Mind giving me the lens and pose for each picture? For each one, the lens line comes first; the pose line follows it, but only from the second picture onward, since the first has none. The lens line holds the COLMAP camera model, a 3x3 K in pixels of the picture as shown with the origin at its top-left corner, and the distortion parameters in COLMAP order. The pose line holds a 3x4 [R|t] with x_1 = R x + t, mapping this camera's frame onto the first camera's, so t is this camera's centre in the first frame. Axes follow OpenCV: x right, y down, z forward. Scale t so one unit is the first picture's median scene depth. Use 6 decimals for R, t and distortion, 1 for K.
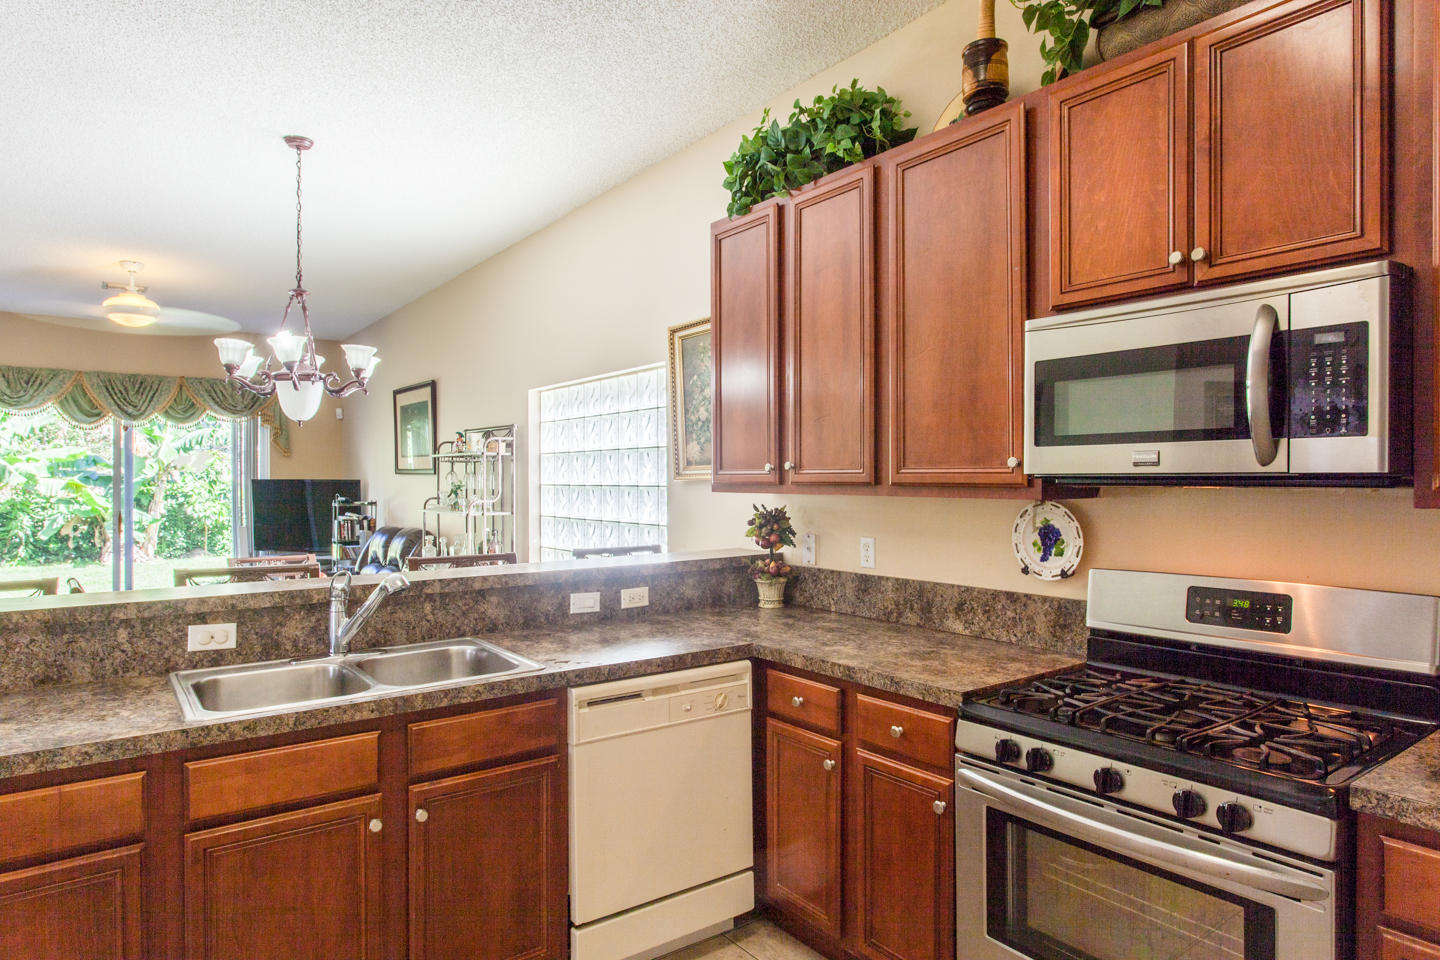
lens RADIAL K [[859.0, 0, 704.2], [0, 859.0, 479.4], [0, 0, 1]] dist [0.002220, 0.000985]
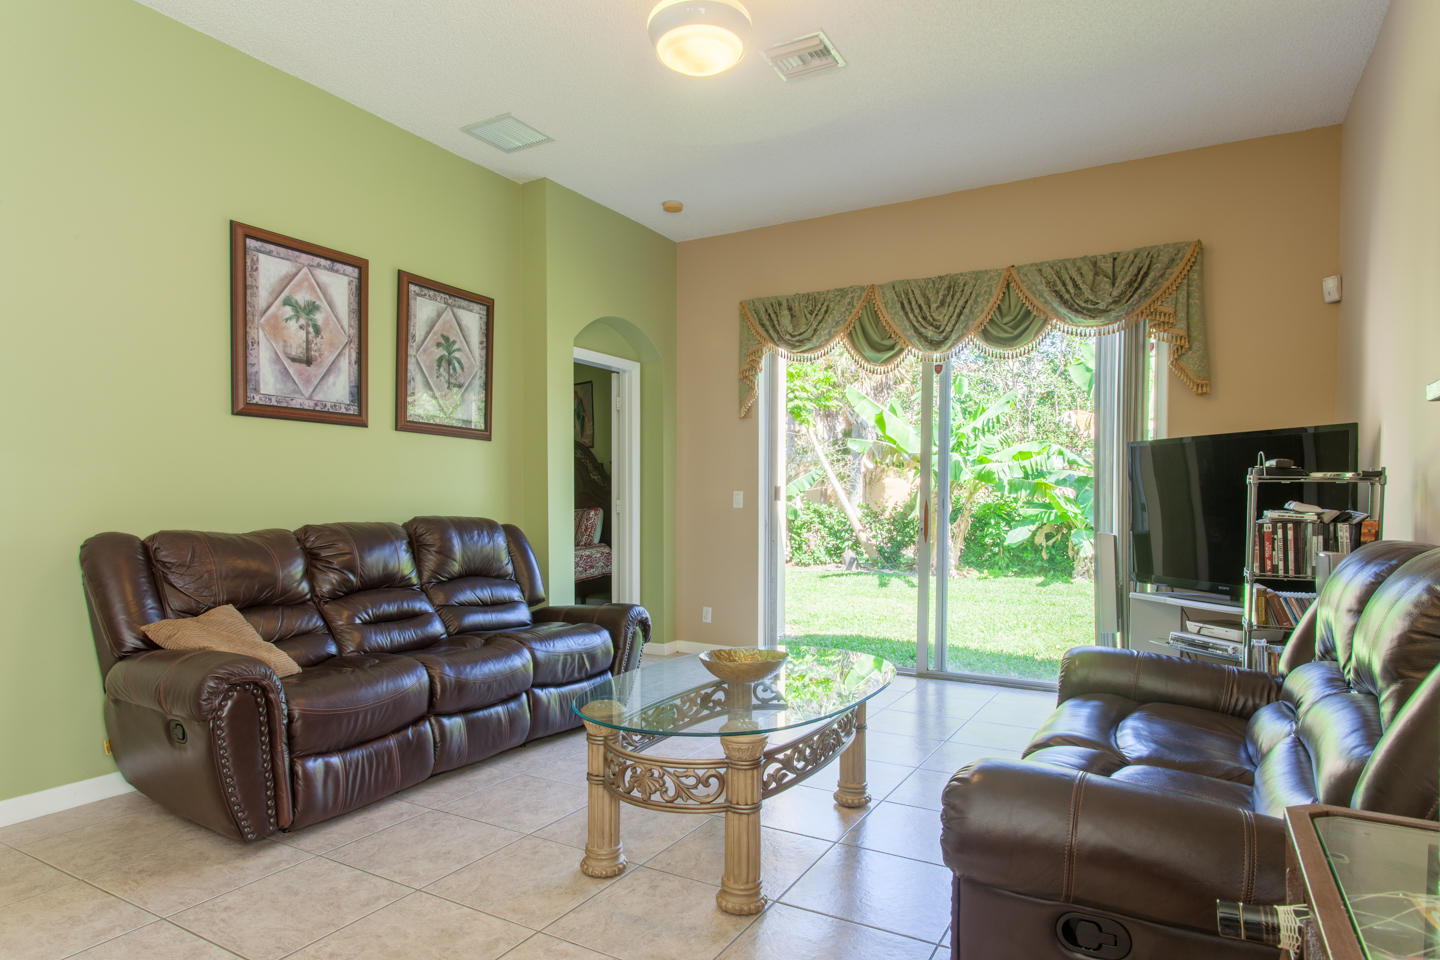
lens RADIAL K [[827.9, 0, 717.5], [0, 827.9, 516.5], [0, 0, 1]] dist [0.000259, 0.000573]
pose [[0.413915, 0.021172, -0.910069, -0.562931], [-0.006390, 0.999772, 0.020353, 0.114158], [0.910293, -0.002609, 0.413956, 1.825826]]
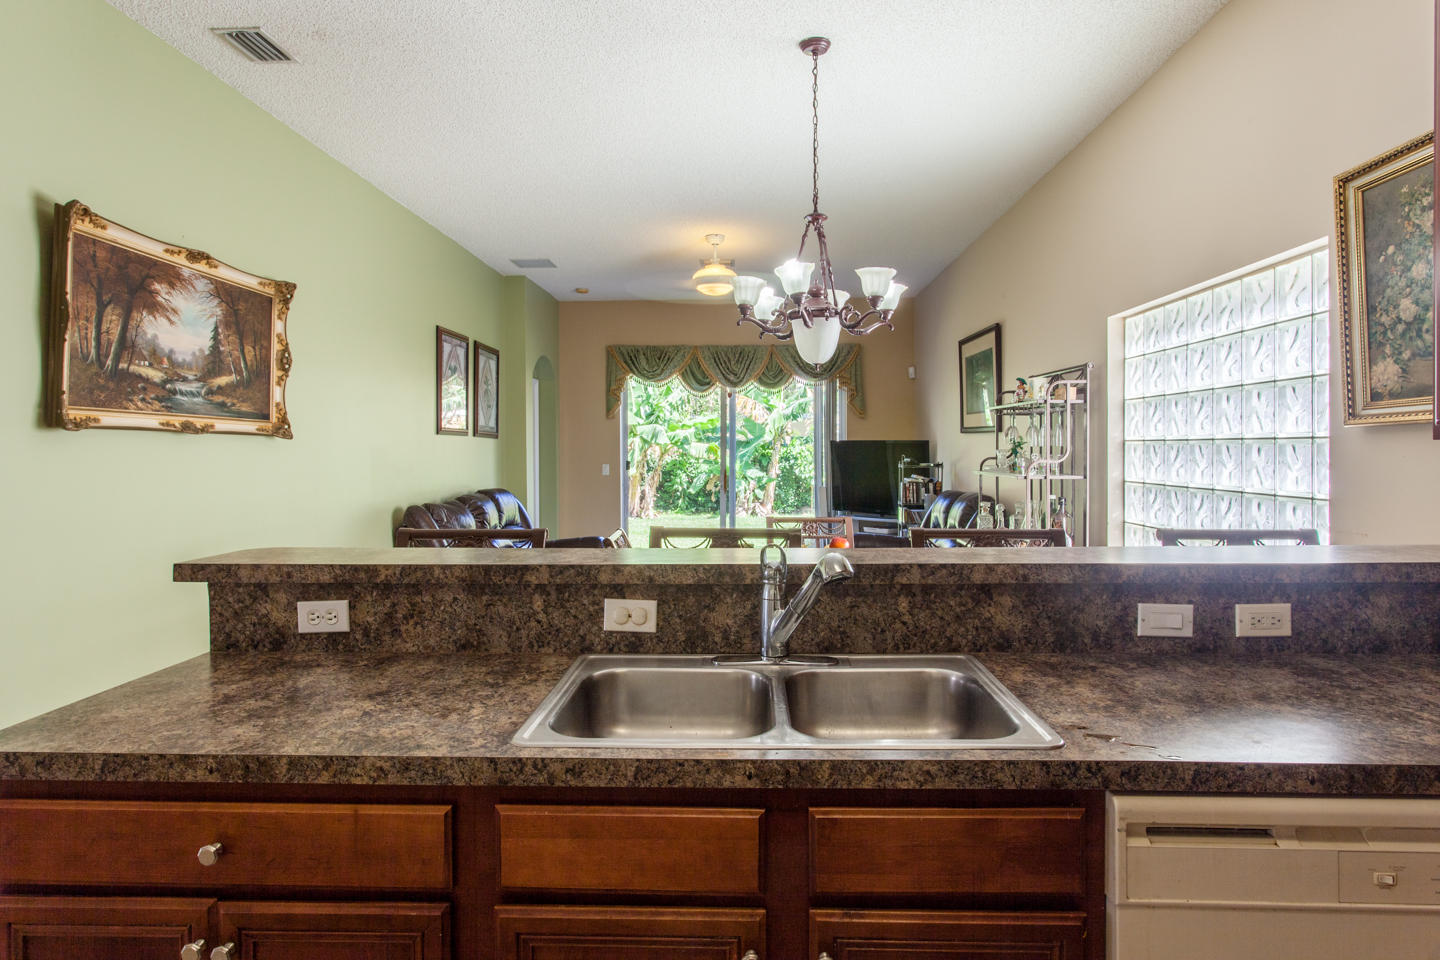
lens RADIAL K [[854.1, 0, 717.0], [0, 854.1, 456.2], [0, 0, 1]] dist [-0.002846, 0.001218]
pose [[0.788655, 0.006436, -0.614802, -0.020137], [0.000370, 0.999940, 0.010943, 0.023019], [0.614836, -0.008858, 0.788605, 0.359769]]
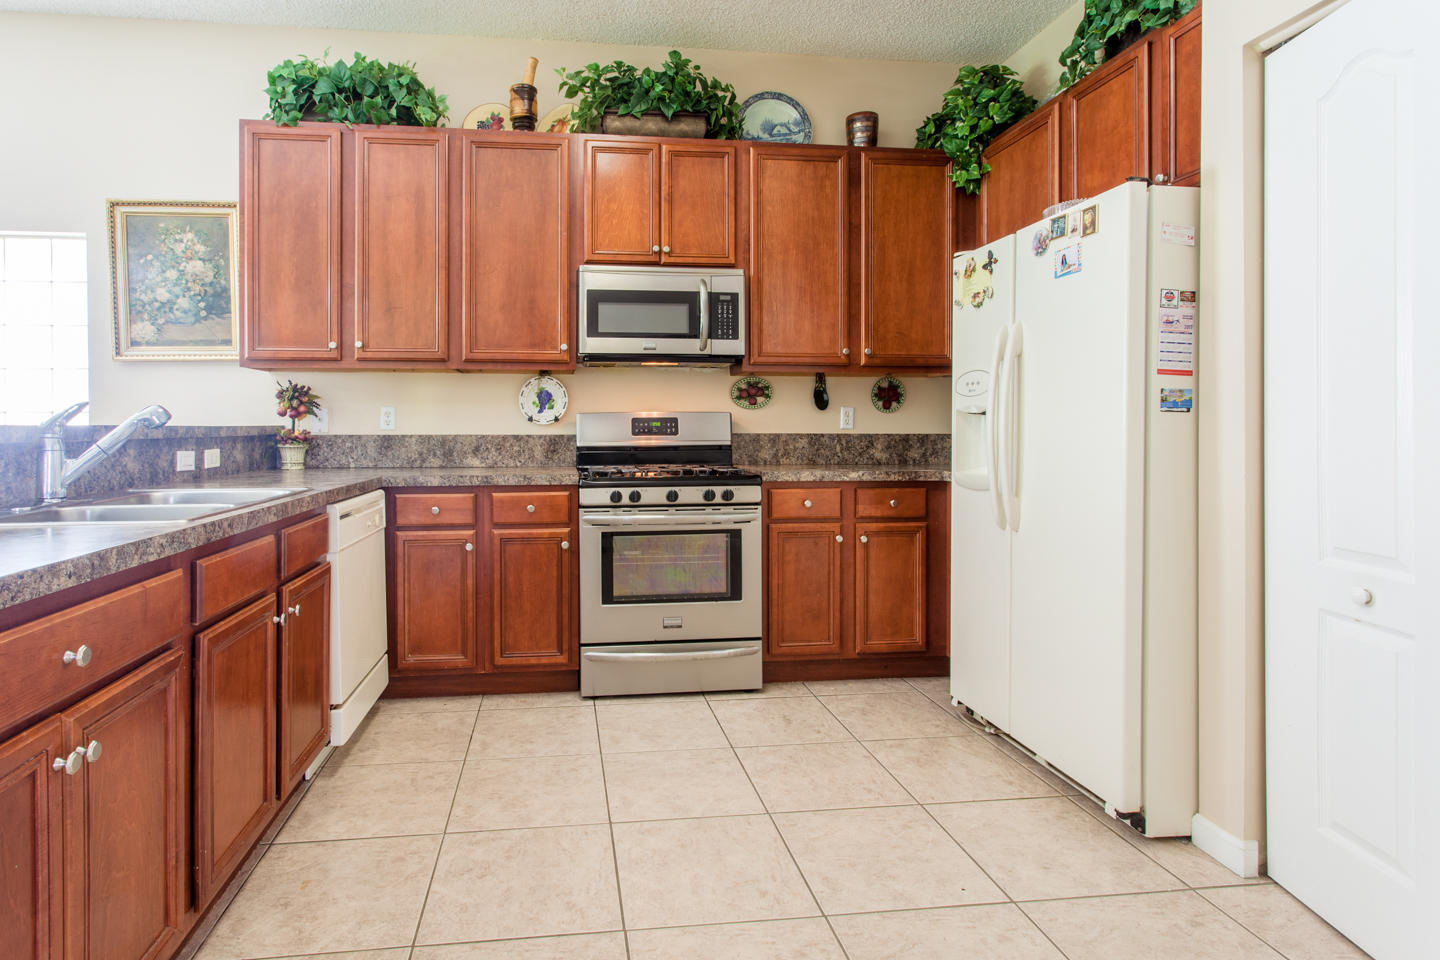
lens RADIAL K [[772.5, 0, 654.8], [0, 772.5, 427.9], [0, 0, 1]] dist [-0.001263, -0.000179]
pose [[0.487050, 0.003684, 0.873366, -0.713275], [0.002275, 0.999982, -0.005486, 0.119627], [-0.873371, 0.004659, 0.487033, 0.082336]]
